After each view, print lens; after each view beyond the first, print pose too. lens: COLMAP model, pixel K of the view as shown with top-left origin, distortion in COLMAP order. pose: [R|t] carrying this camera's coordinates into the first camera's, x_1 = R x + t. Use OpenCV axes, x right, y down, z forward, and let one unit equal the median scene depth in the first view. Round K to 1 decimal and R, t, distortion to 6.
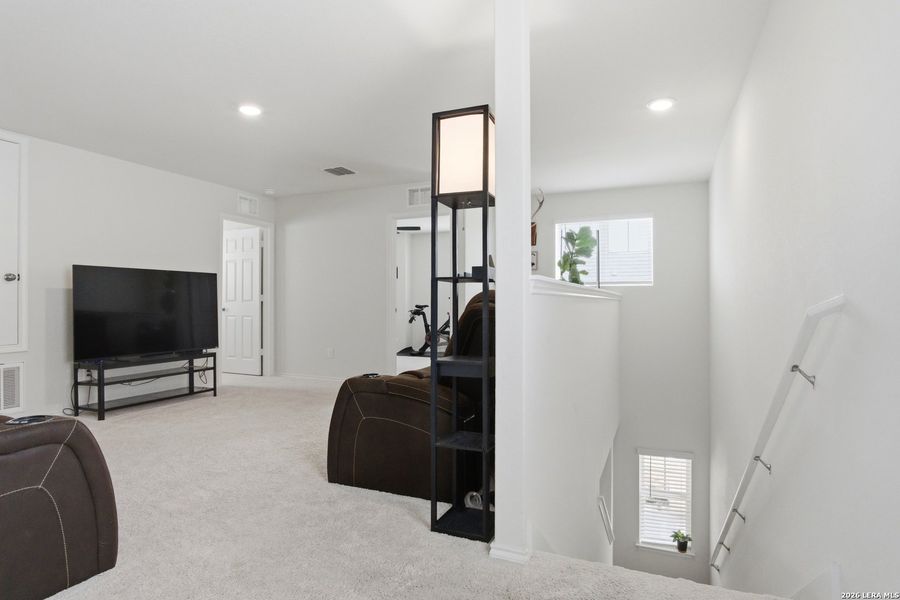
lens RADIAL K [[476.6, 0, 456.6], [0, 476.6, 300.9], [0, 0, 1]] dist [-0.026186, 0.004416]
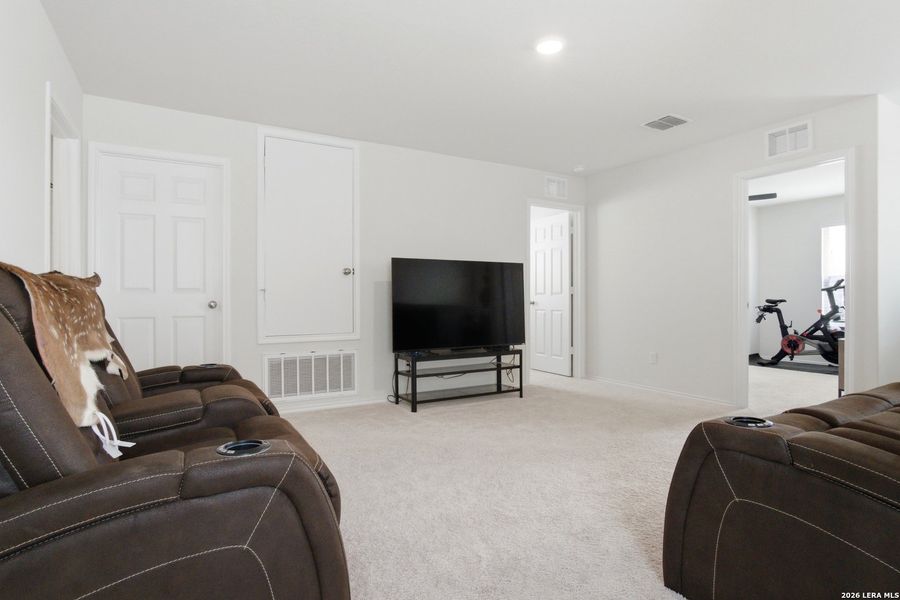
lens RADIAL K [[476.6, 0, 445.2], [0, 476.6, 293.6], [0, 0, 1]] dist [-0.026186, 0.004416]
pose [[0.790947, -0.005093, -0.611863, -0.076728], [0.001893, 0.999981, -0.005876, 0.007390], [0.611881, 0.003490, 0.790942, 0.219344]]
